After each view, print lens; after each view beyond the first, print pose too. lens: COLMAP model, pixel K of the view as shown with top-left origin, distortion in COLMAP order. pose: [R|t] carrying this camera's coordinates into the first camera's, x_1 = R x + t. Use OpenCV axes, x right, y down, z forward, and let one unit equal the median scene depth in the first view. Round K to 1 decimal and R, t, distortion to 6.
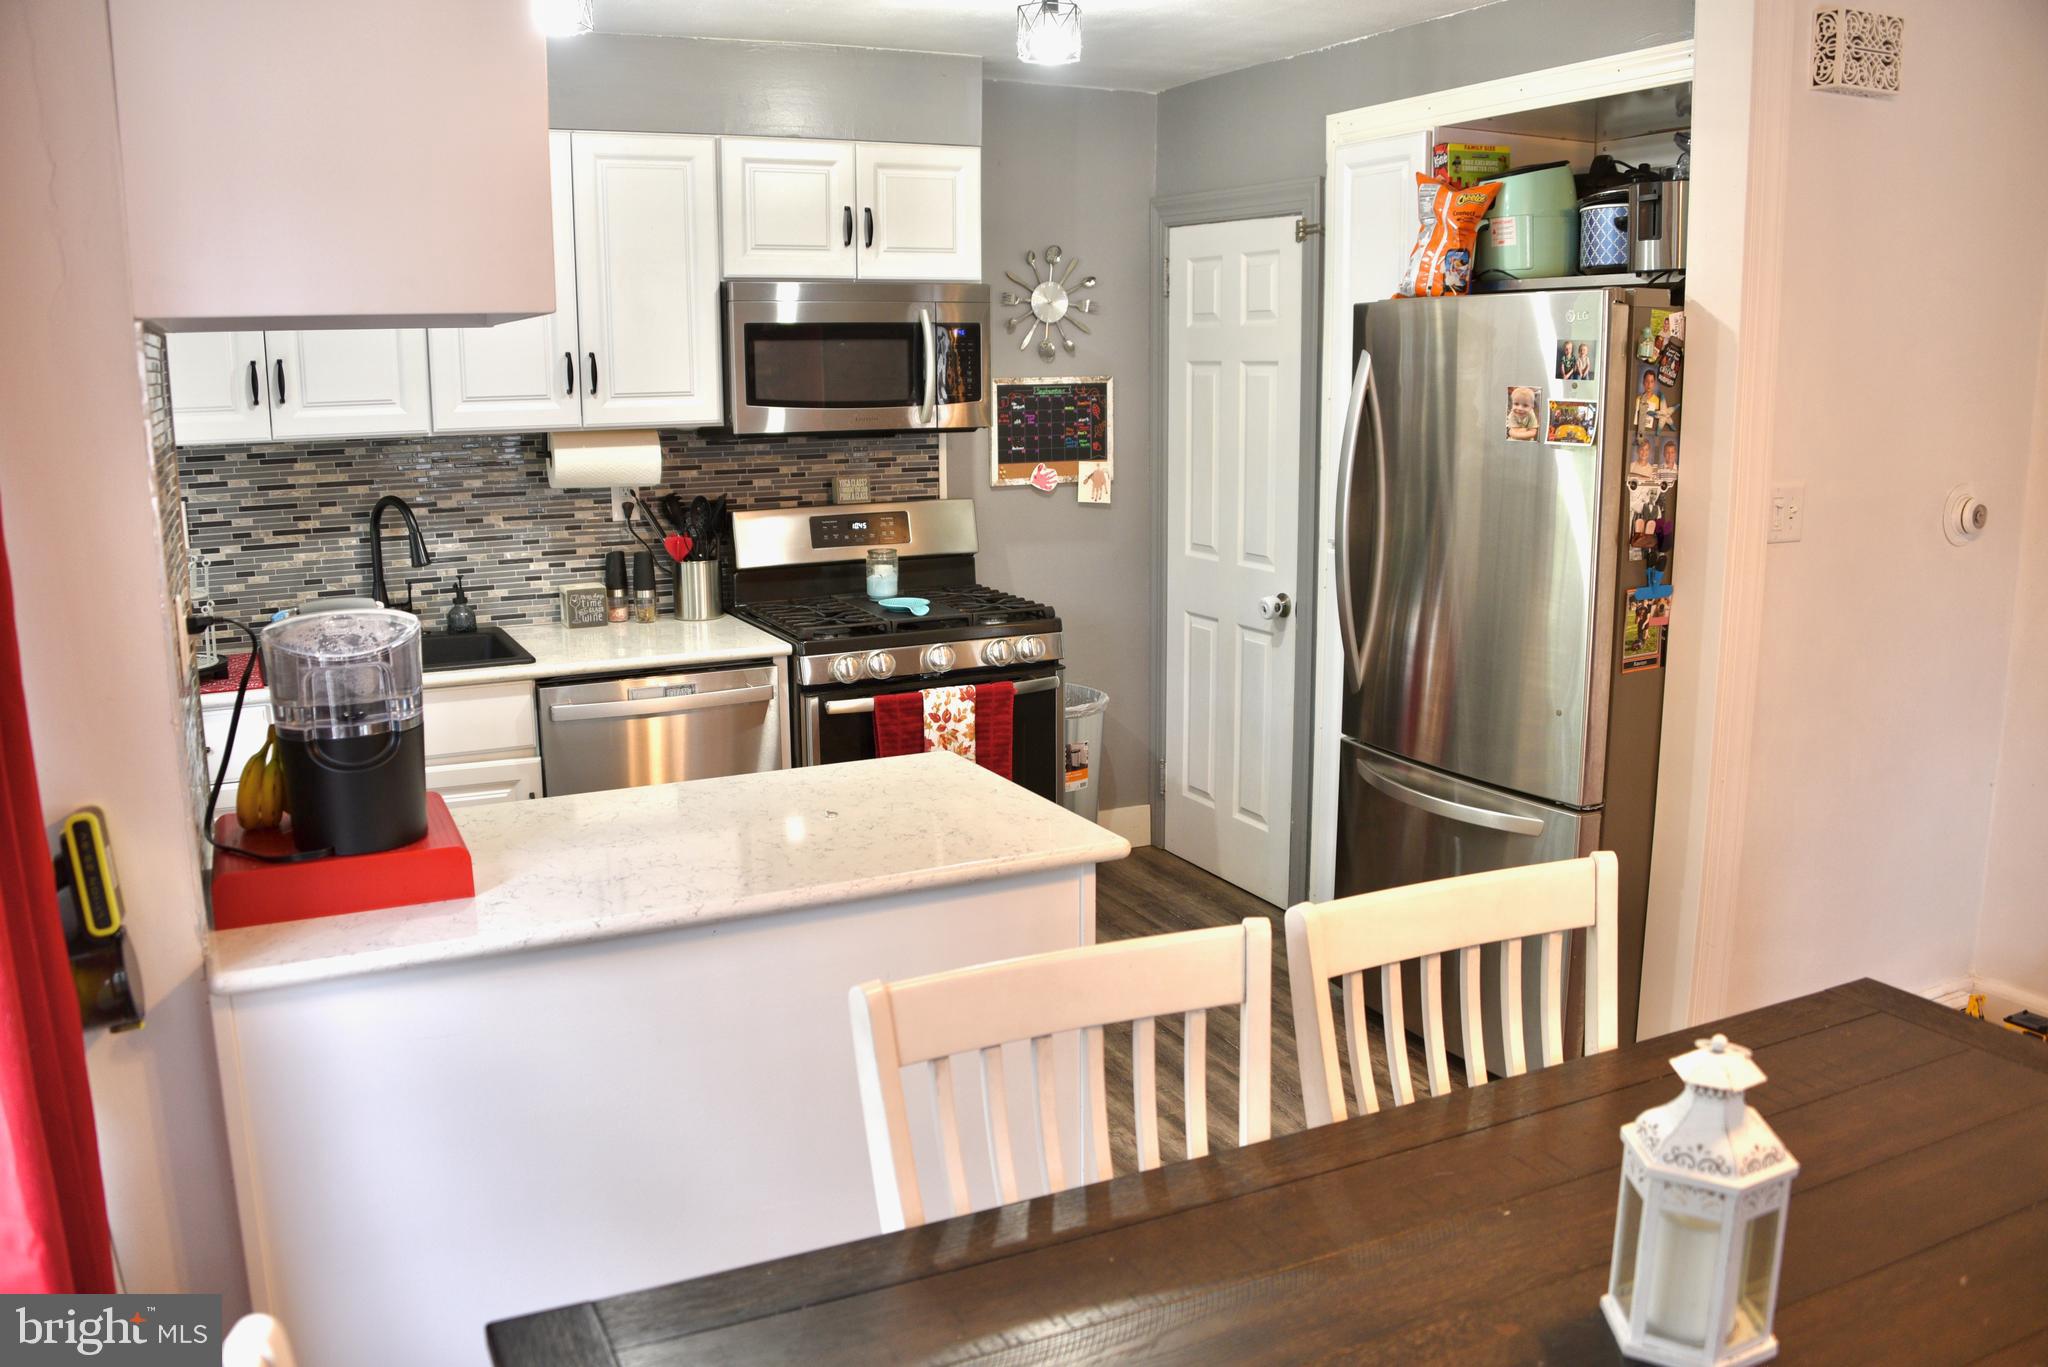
lens RADIAL K [[1629.0, 0, 1016.3], [0, 1629.0, 689.6], [0, 0, 1]] dist [-0.143822, 0.073448]
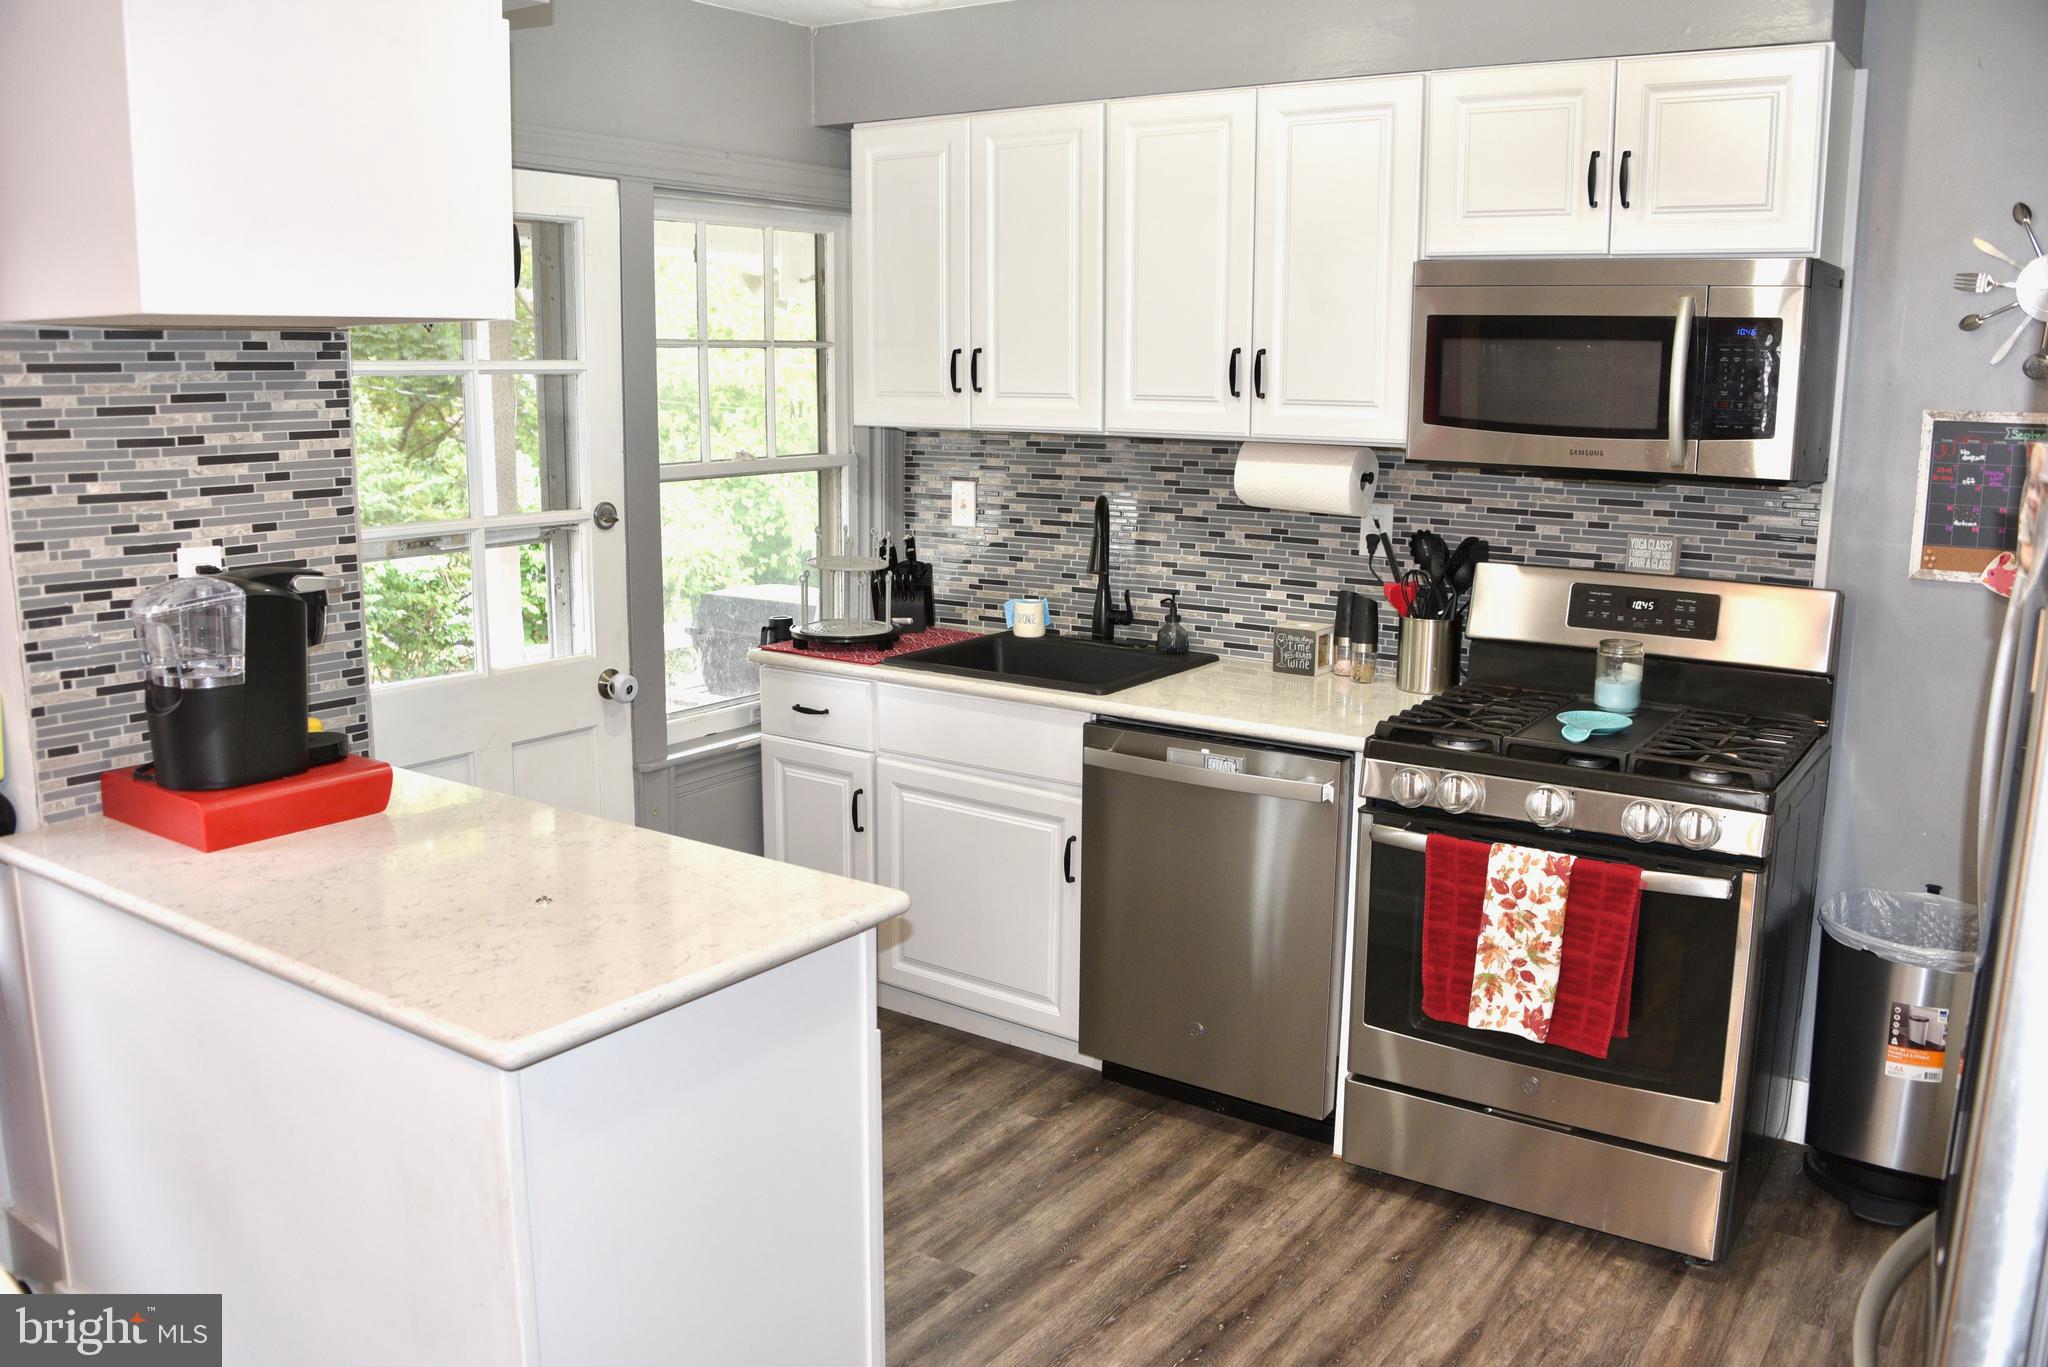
lens RADIAL K [[1629.0, 0, 1023.0], [0, 1629.0, 687.0], [0, 0, 1]] dist [-0.143822, 0.073448]
pose [[0.486614, 0.178933, -0.855096, 0.414146], [-0.184692, 0.977747, 0.099495, -0.094814], [0.853871, 0.109514, 0.508833, 0.466765]]
